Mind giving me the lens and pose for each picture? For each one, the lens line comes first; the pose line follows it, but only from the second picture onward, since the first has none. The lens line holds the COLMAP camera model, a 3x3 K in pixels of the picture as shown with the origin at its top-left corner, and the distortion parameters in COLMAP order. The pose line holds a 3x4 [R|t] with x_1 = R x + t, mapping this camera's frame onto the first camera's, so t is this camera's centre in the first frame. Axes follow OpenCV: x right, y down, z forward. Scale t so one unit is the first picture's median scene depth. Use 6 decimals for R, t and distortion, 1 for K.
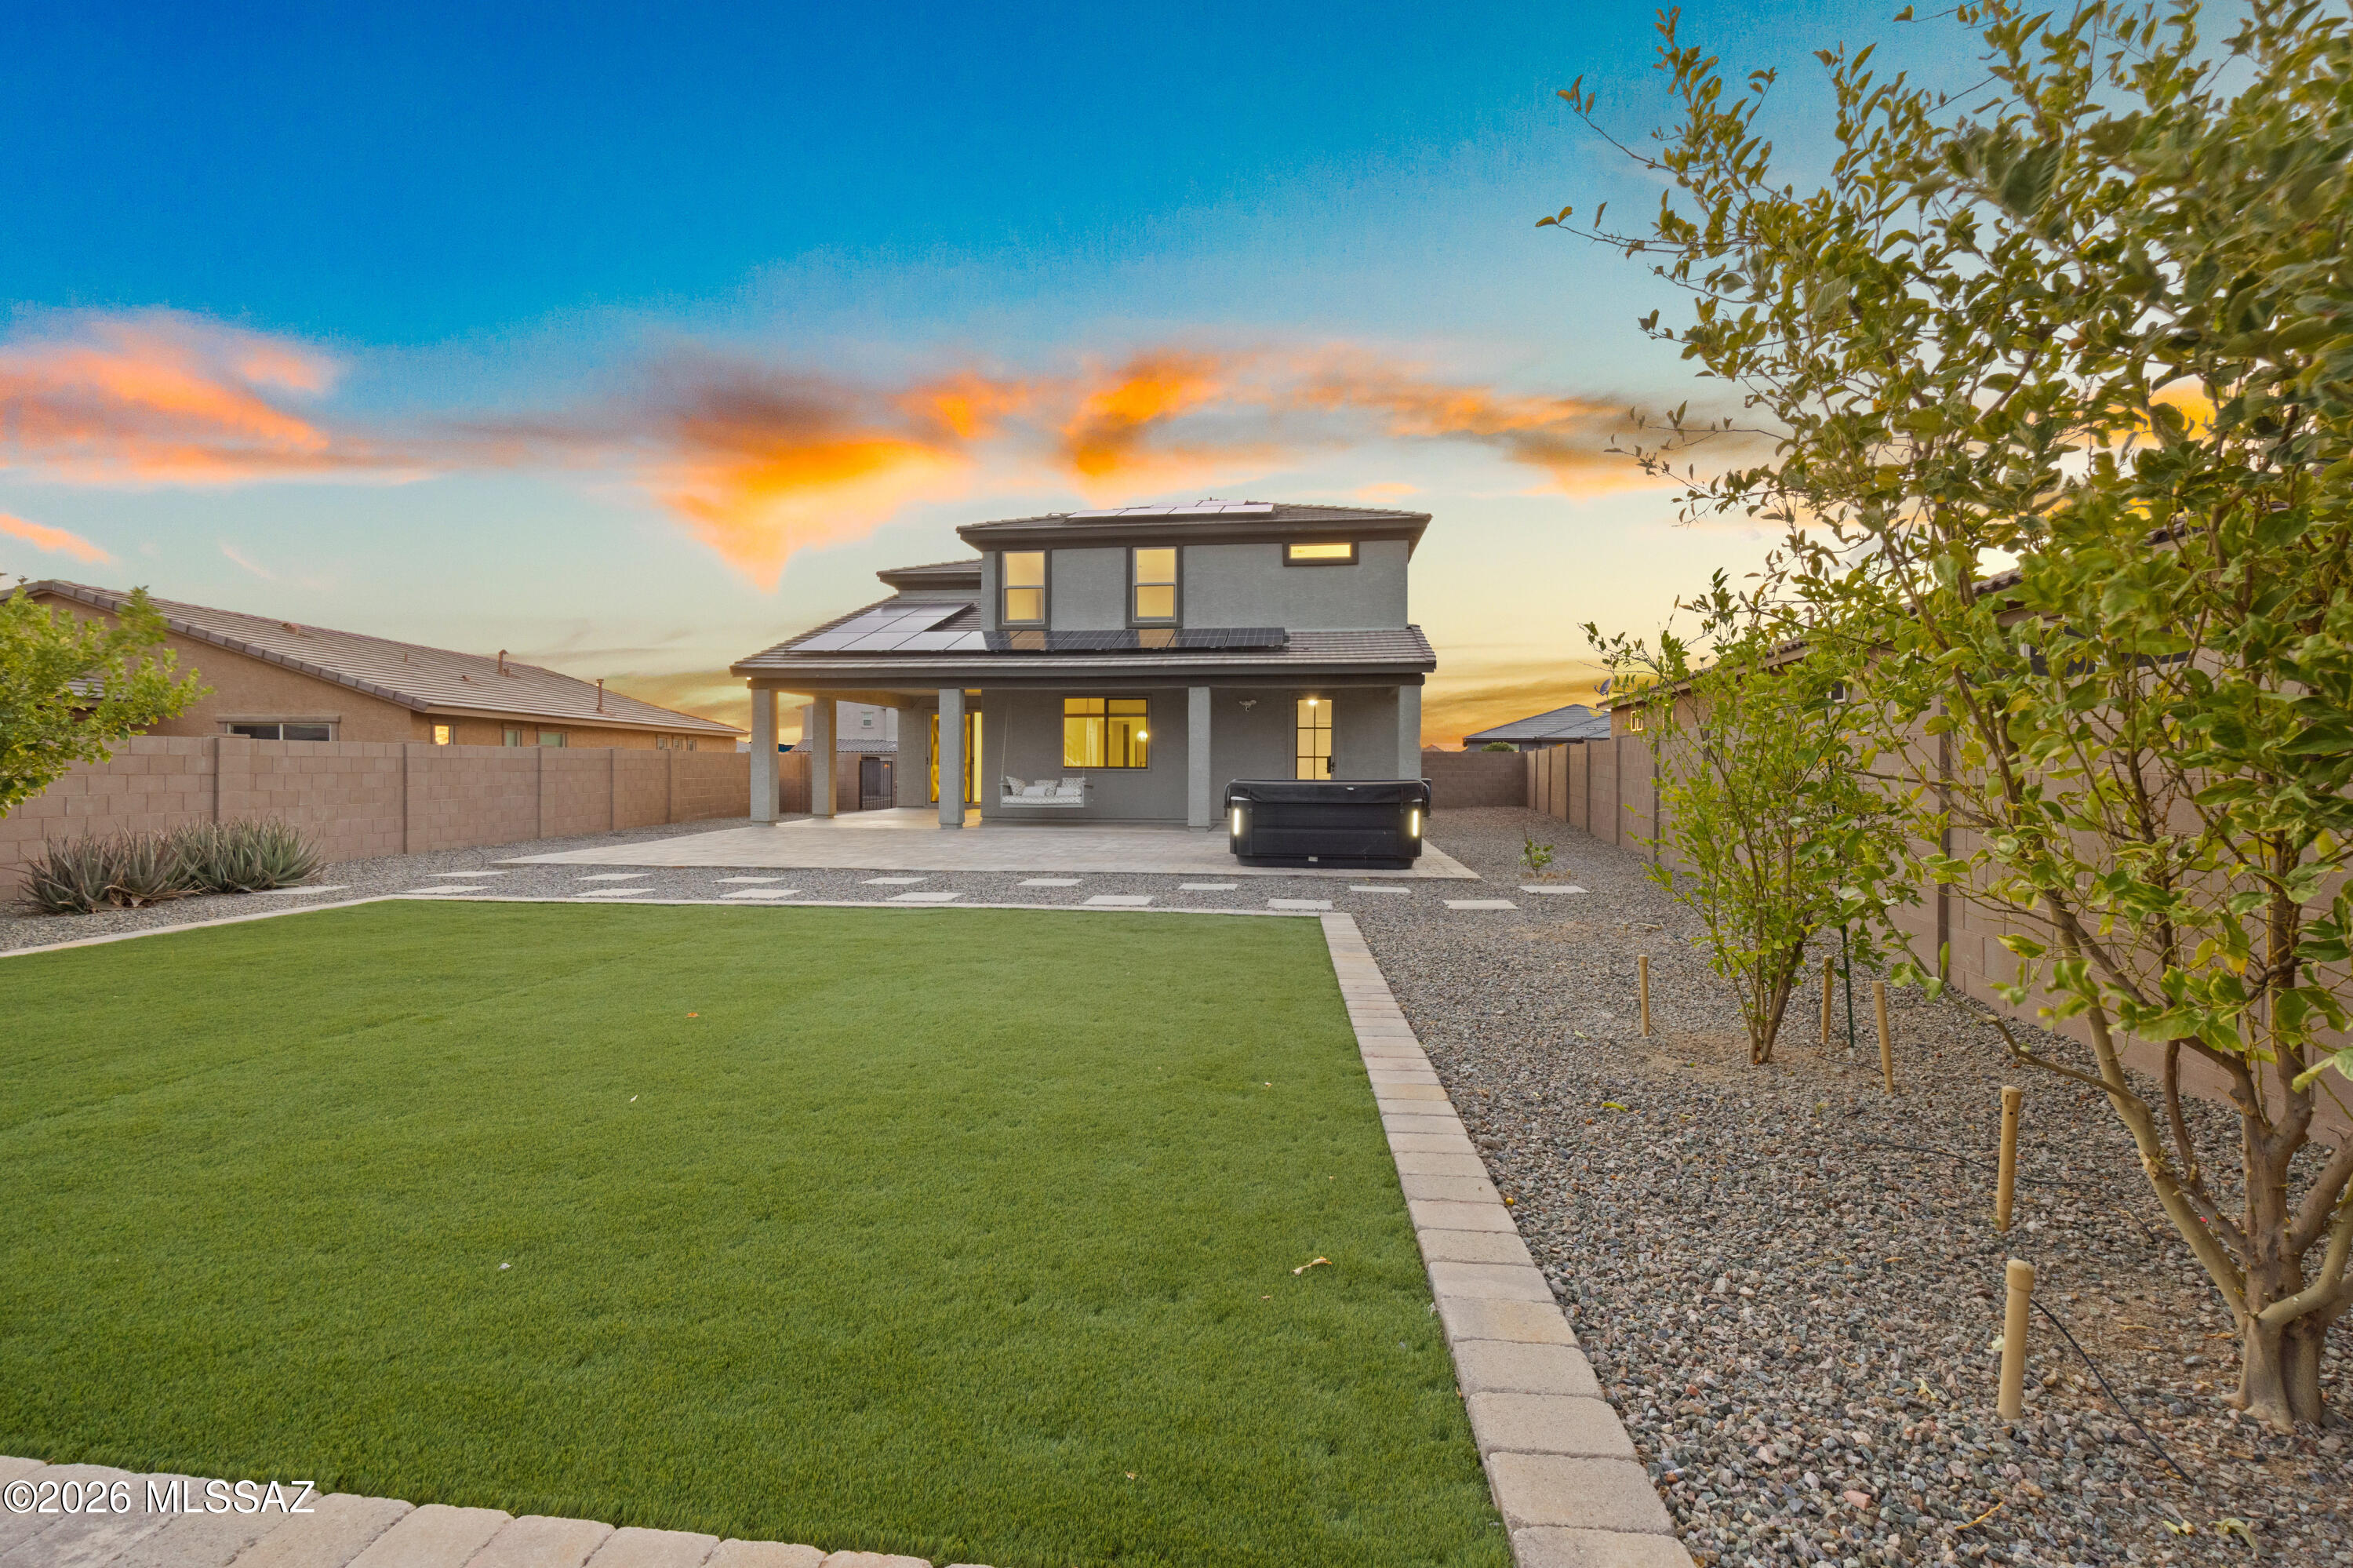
lens RADIAL K [[1027.6, 0, 1176.5], [0, 1027.6, 784.0], [0, 0, 1]] dist [0.000942, 0.000073]
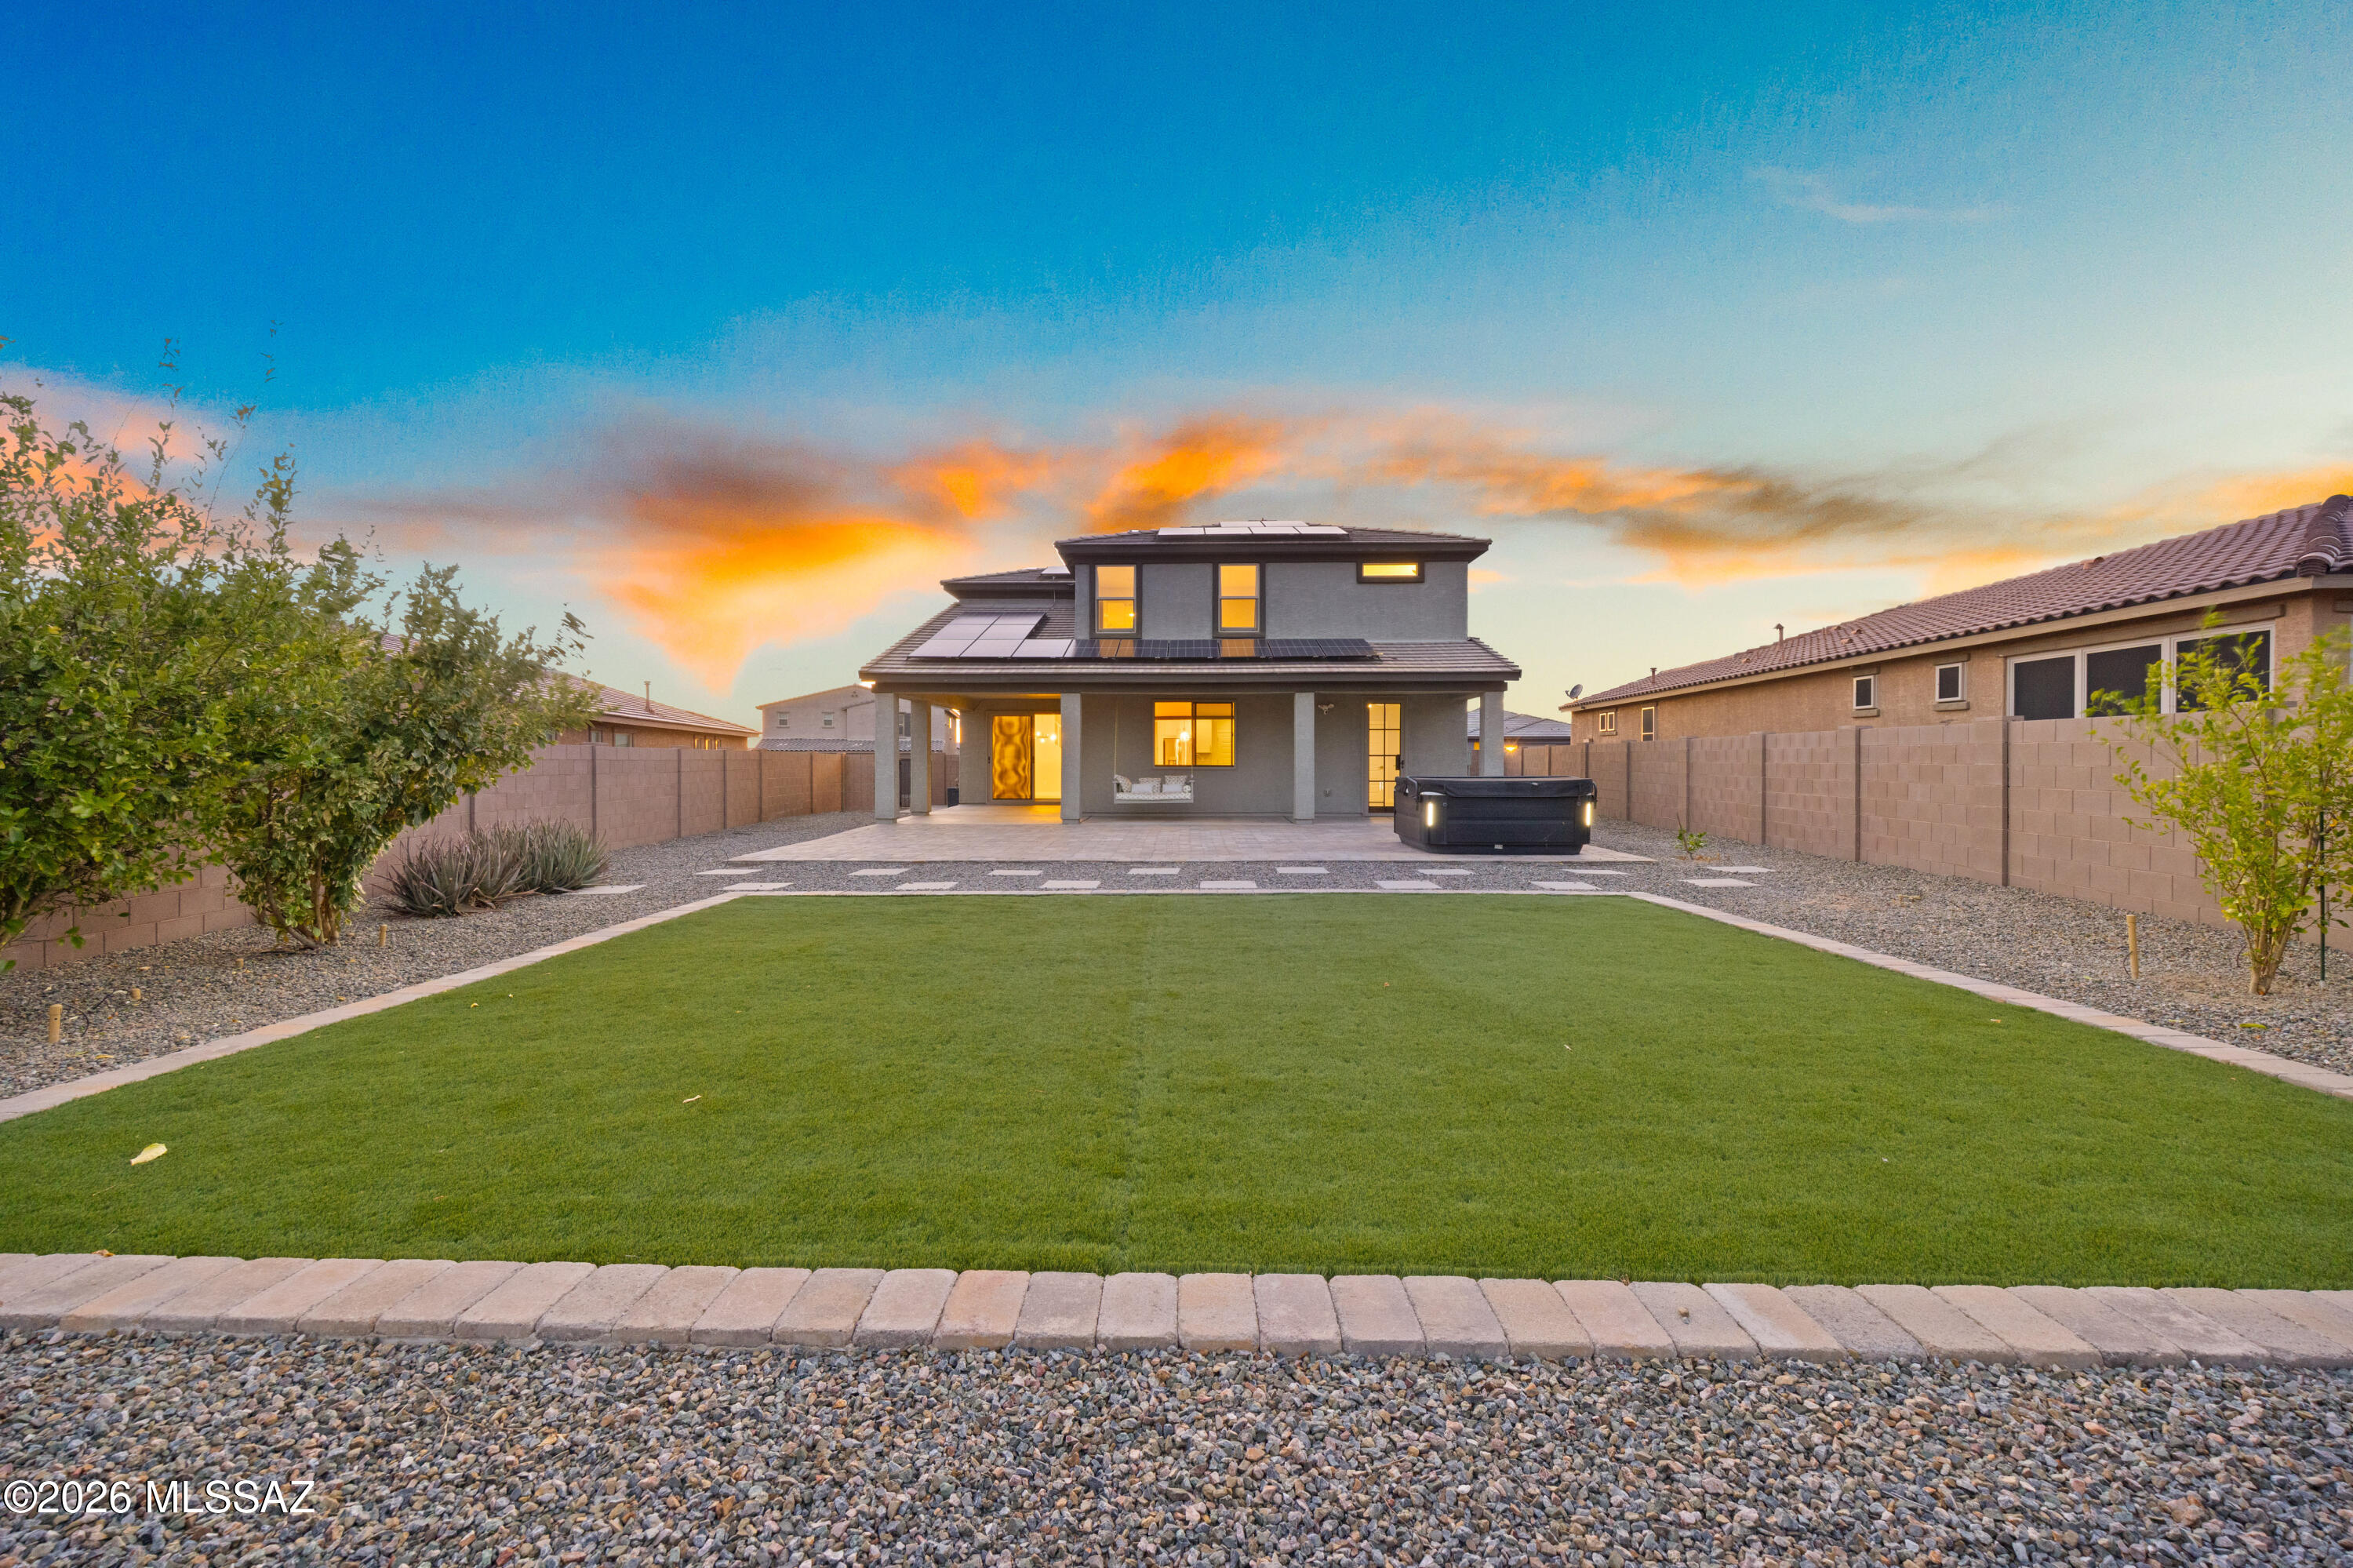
lens RADIAL K [[967.8, 0, 1172.7], [0, 967.8, 776.8], [0, 0, 1]] dist [-0.001250, -0.000464]
pose [[0.994255, -0.005839, 0.106875, -0.205166], [0.006162, 0.999977, -0.002693, -0.001934], [-0.106857, 0.003336, 0.994269, -0.014293]]
